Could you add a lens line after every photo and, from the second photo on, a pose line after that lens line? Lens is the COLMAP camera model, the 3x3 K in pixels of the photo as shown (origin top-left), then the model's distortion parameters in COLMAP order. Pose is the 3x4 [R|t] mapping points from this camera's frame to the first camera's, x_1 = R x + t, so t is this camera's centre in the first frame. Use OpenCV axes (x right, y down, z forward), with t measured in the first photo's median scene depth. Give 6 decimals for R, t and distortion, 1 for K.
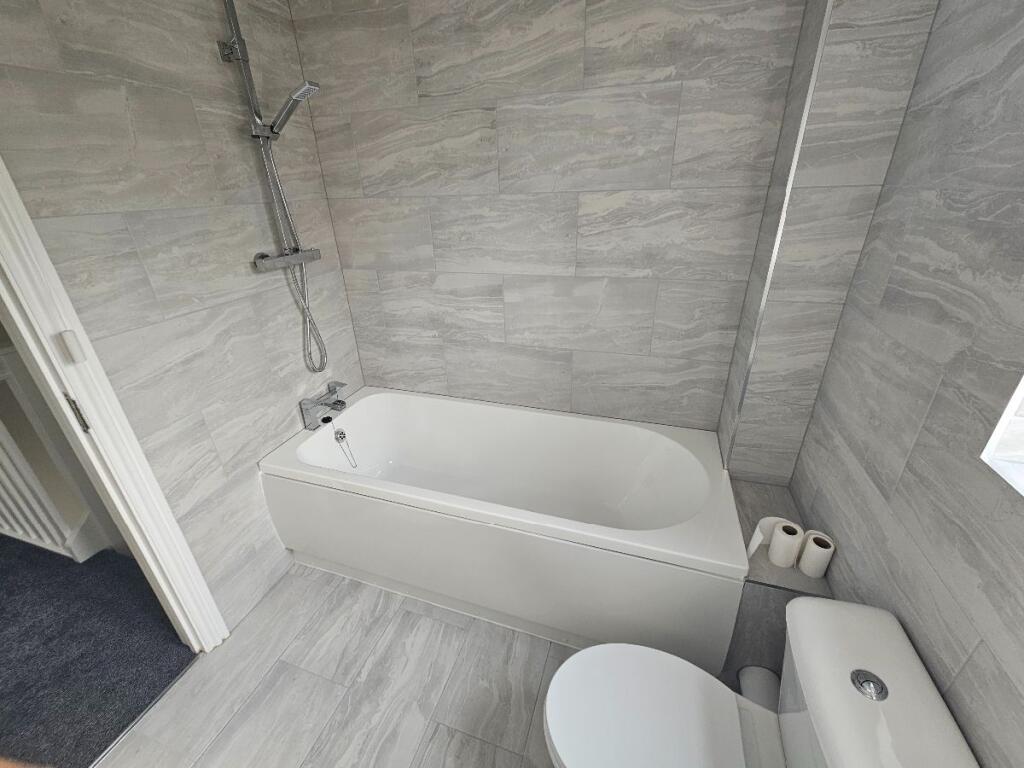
lens RADIAL K [[416.0, 0, 508.1], [0, 416.0, 379.6], [0, 0, 1]] dist [-0.001318, 0.000236]
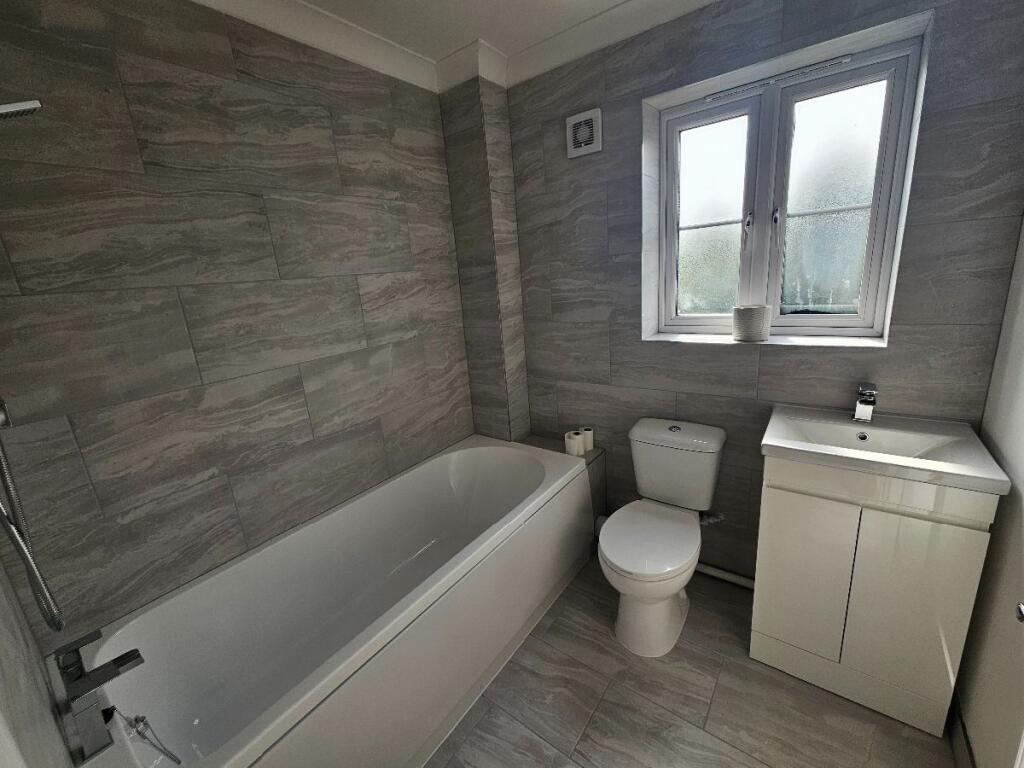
lens RADIAL K [[416.0, 0, 508.1], [0, 416.0, 379.6], [0, 0, 1]] dist [-0.001318, 0.000236]
pose [[0.315667, -0.226896, 0.921343, -0.765780], [0.469195, 0.881299, 0.056281, -0.065610], [-0.824748, 0.414524, 0.384656, 0.319413]]
